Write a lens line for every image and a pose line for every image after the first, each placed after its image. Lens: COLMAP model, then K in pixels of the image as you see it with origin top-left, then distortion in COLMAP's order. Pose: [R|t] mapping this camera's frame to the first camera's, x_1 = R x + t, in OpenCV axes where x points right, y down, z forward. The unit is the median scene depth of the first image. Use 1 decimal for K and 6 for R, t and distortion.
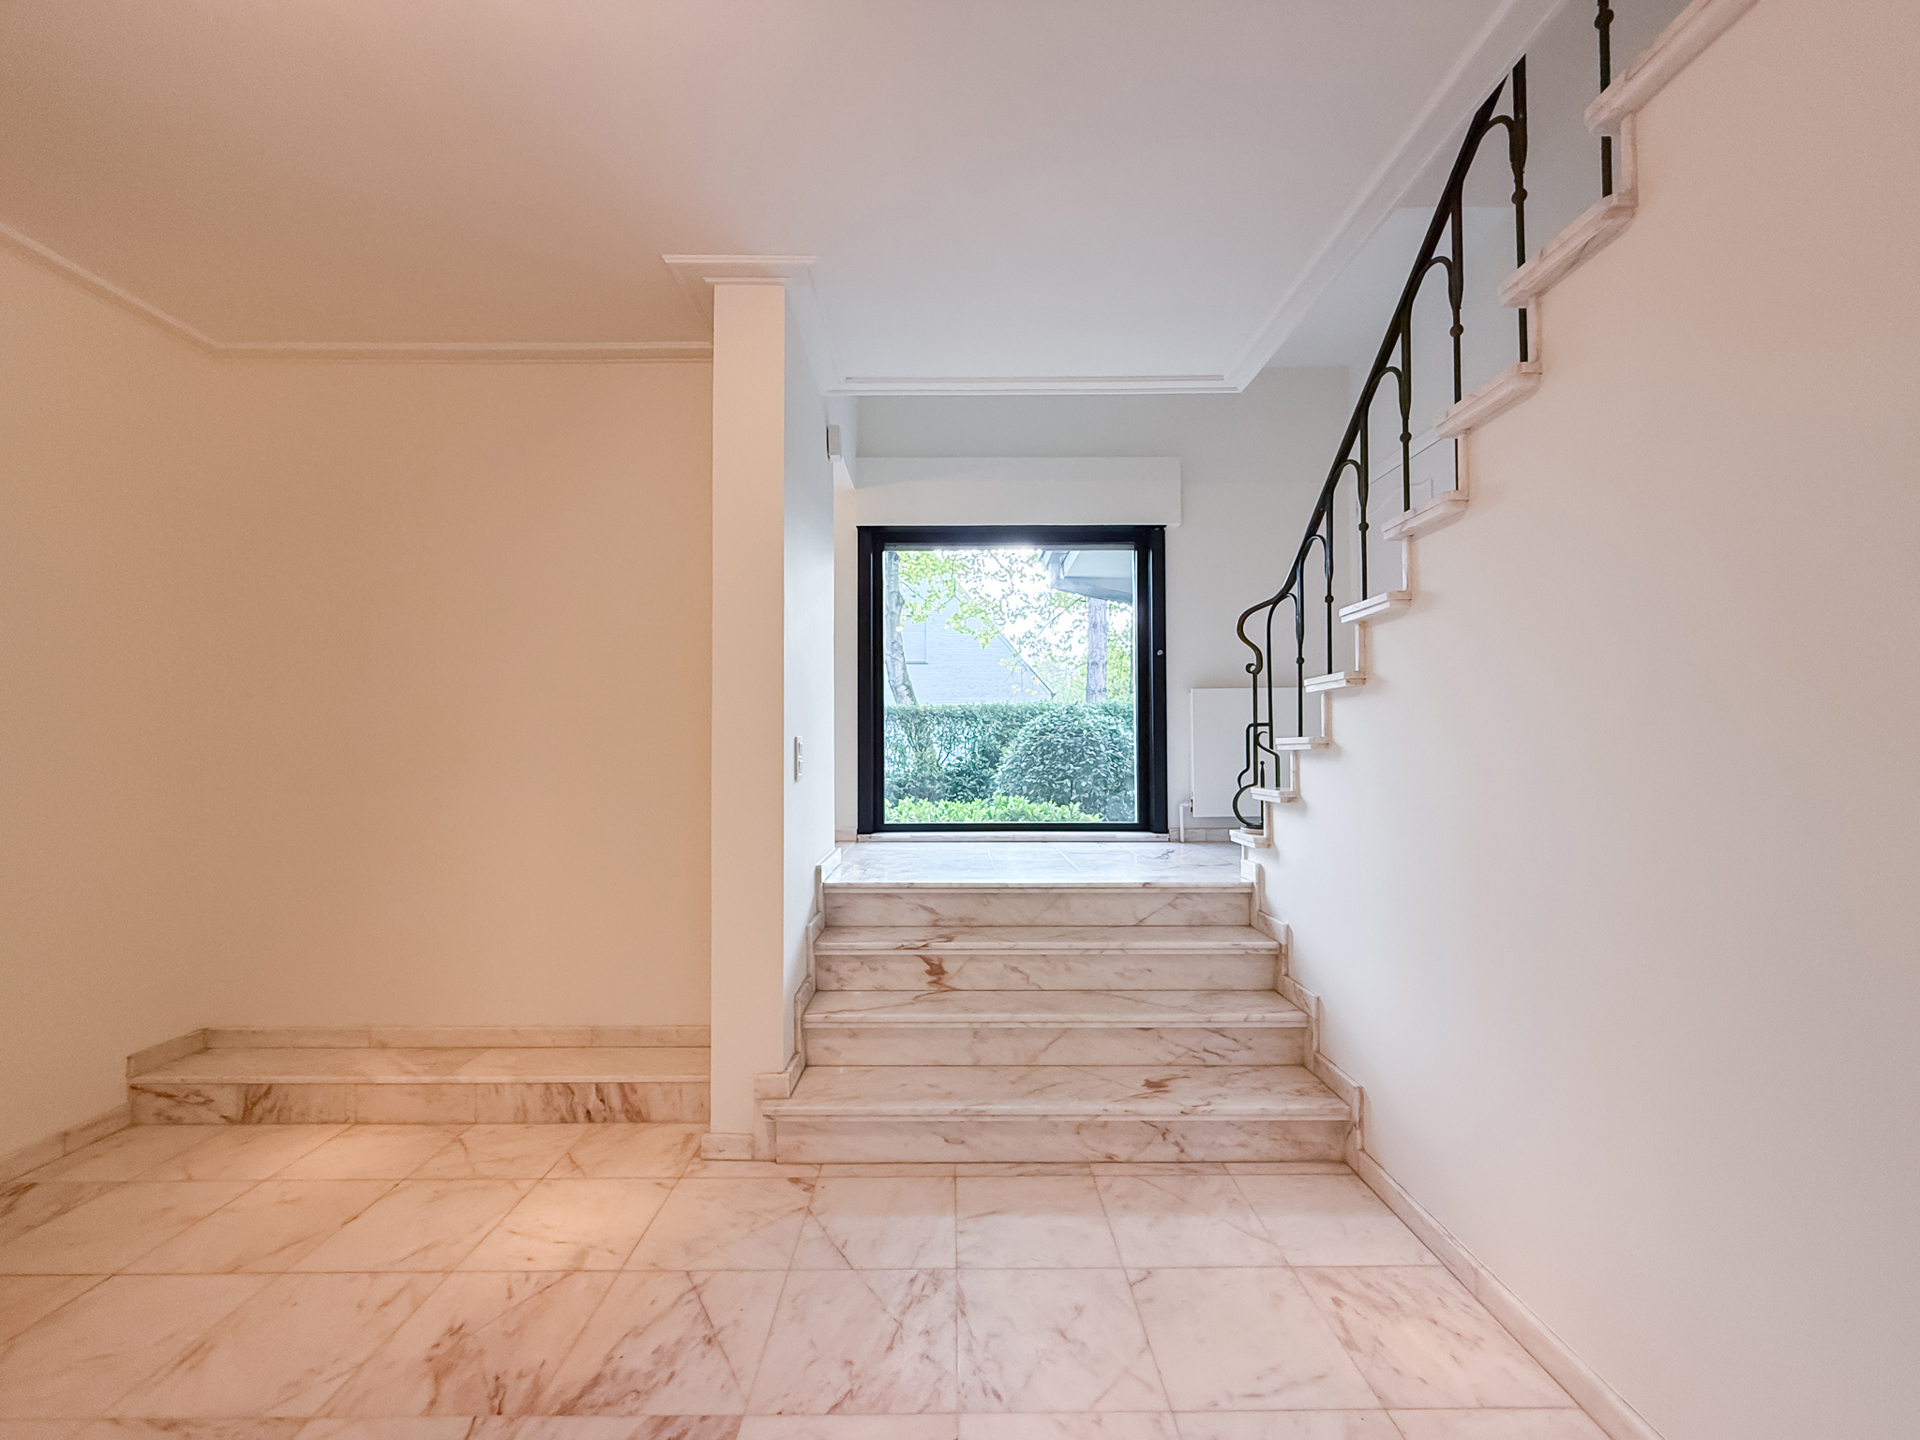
lens RADIAL K [[770.0, 0, 958.6], [0, 770.0, 734.7], [0, 0, 1]] dist [-0.000815, 0.000603]
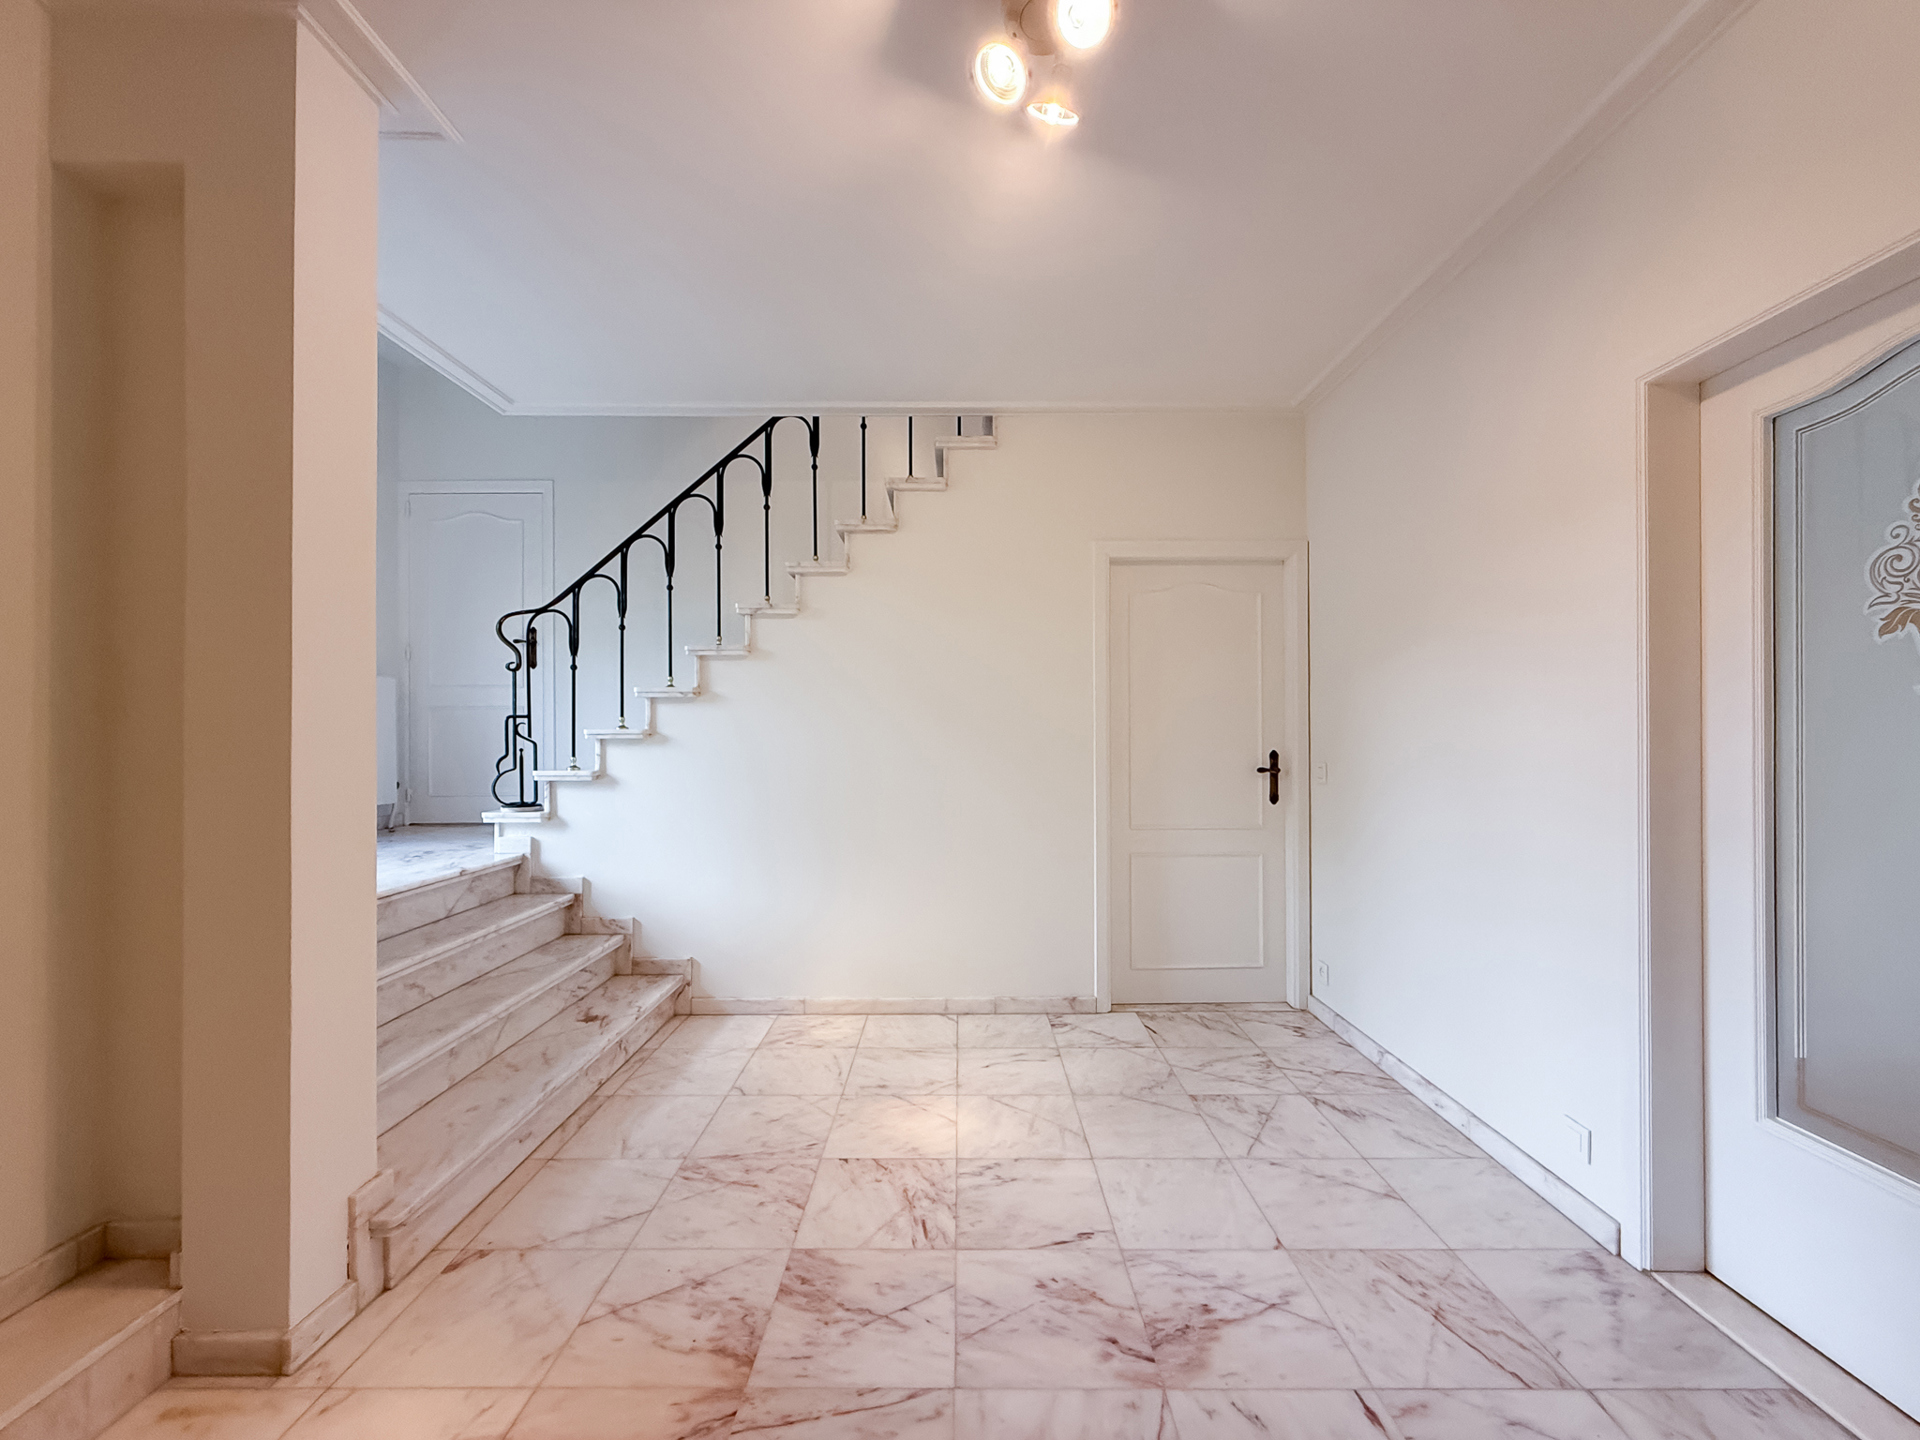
lens RADIAL K [[770.0, 0, 961.1], [0, 770.0, 732.2], [0, 0, 1]] dist [-0.000815, 0.000603]
pose [[0.003657, 0.009097, 0.999952, -0.909954], [-0.015806, 0.999834, -0.009038, 0.012521], [-0.999868, -0.015772, 0.003800, 0.416488]]
